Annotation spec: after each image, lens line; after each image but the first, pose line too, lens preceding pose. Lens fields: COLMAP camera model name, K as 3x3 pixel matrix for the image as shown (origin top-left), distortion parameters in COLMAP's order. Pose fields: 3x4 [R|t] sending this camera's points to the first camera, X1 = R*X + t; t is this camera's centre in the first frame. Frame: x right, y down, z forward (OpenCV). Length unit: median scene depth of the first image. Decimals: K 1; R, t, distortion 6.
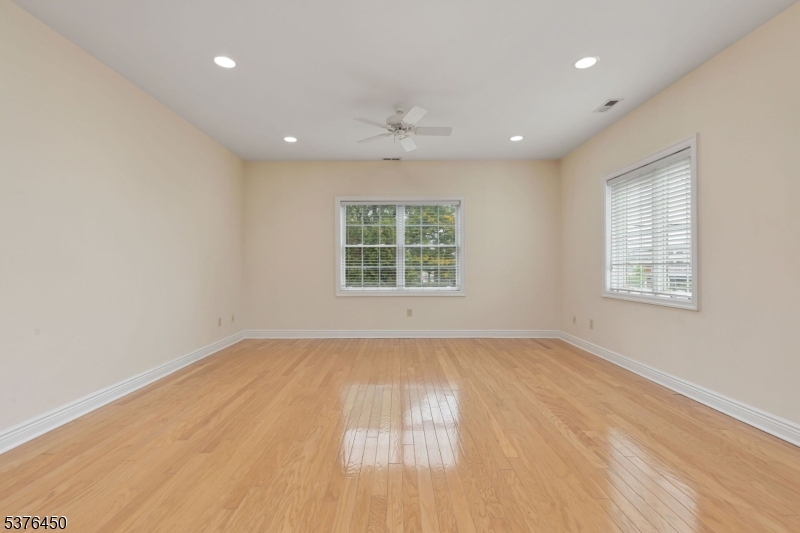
lens RADIAL K [[363.2, 0, 398.2], [0, 363.2, 263.8], [0, 0, 1]] dist [0.008213, -0.002194]
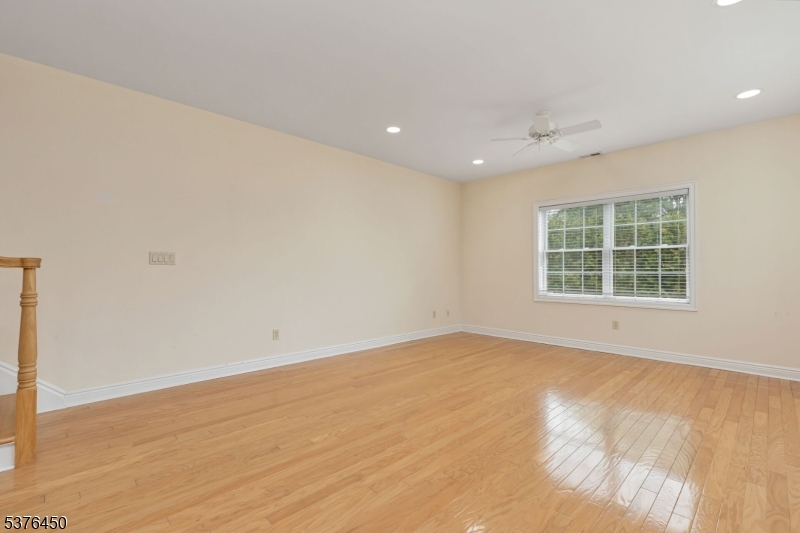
lens RADIAL K [[363.2, 0, 397.5], [0, 363.2, 271.9], [0, 0, 1]] dist [0.008213, -0.002194]
pose [[0.700126, 0.007171, -0.713984, 0.416784], [-0.000004, 0.999950, 0.010039, -0.004660], [0.714020, -0.007026, 0.700090, 0.005754]]
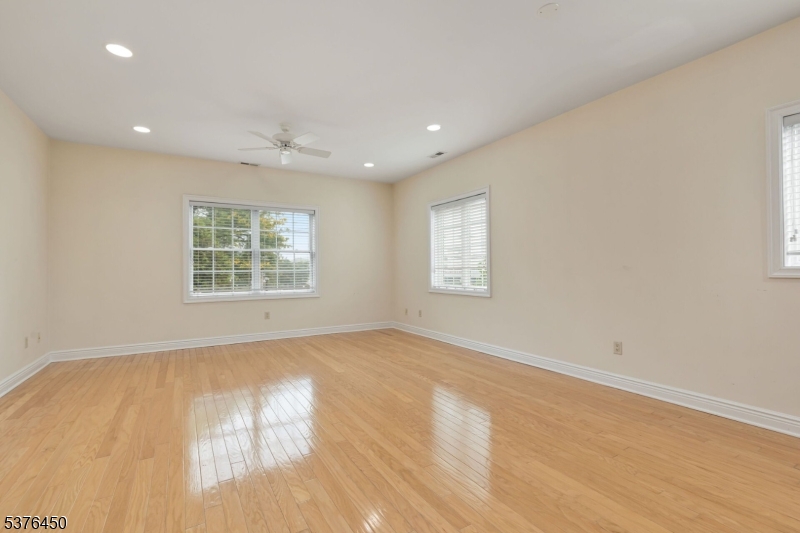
lens RADIAL K [[363.2, 0, 400.5], [0, 363.2, 267.3], [0, 0, 1]] dist [0.008213, -0.002194]
pose [[0.857623, -0.000094, 0.514279, -0.250492], [0.001111, 0.999998, -0.001671, -0.000091], [-0.514278, 0.002005, 0.857621, -0.116815]]
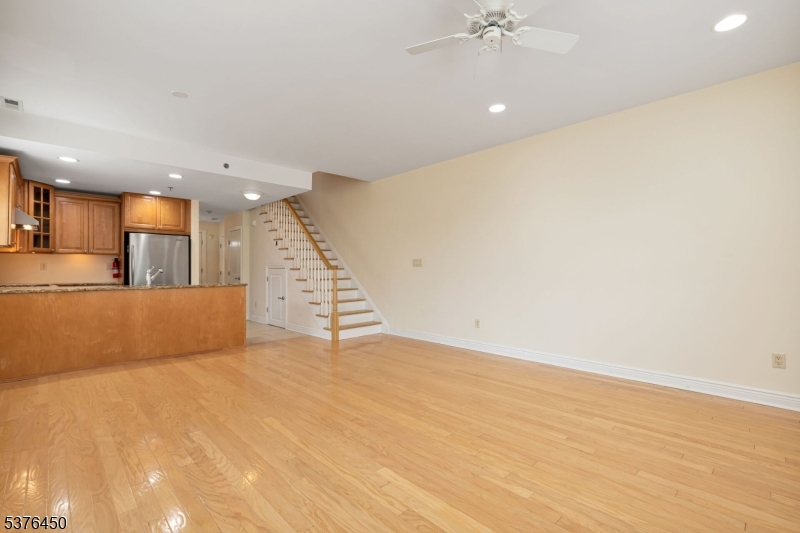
lens RADIAL K [[363.2, 0, 399.8], [0, 363.2, 266.4], [0, 0, 1]] dist [0.008213, -0.002194]
pose [[-0.722101, -0.003172, -0.691780, 0.473377], [0.008527, 0.999873, -0.013487, 0.006639], [0.691735, -0.015638, -0.721982, 1.235646]]
